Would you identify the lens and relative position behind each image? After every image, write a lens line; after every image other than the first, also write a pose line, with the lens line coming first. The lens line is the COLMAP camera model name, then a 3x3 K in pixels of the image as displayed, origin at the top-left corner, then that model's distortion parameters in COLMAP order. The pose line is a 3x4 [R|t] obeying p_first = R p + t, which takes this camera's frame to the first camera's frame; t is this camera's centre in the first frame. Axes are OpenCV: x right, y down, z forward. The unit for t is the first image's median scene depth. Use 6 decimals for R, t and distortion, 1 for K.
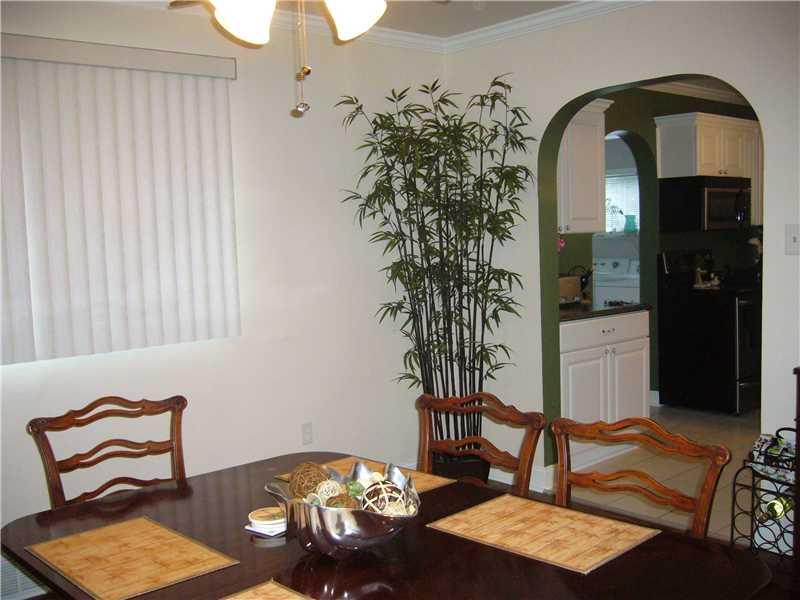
lens RADIAL K [[859.0, 0, 400.0], [0, 859.0, 300.0], [0, 0, 1]] dist [-0.076963, 0.008074]
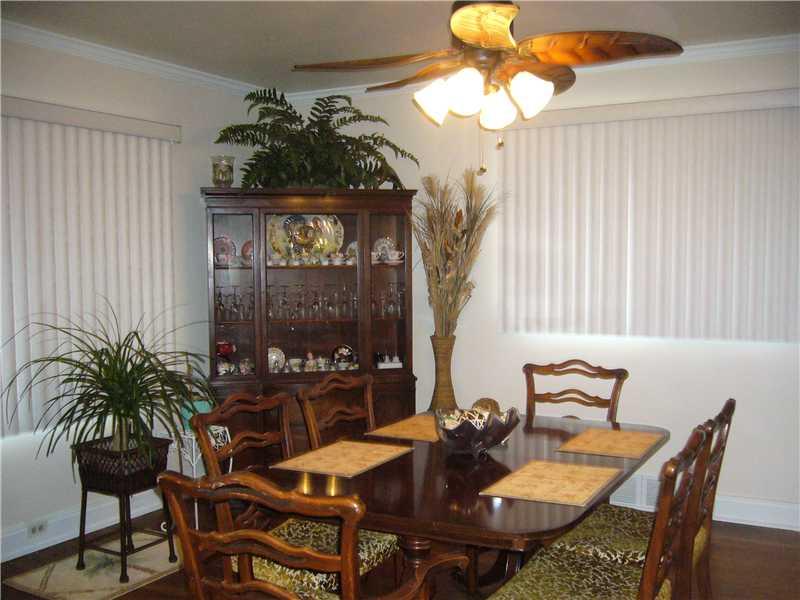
lens RADIAL K [[859.0, 0, 400.0], [0, 859.0, 300.0], [0, 0, 1]] dist [-0.076963, 0.008074]
pose [[0.319654, 0.080016, -0.944150, 0.976733], [-0.081166, 0.995078, 0.056852, -0.046950], [0.944052, 0.058460, 0.324575, 0.252957]]
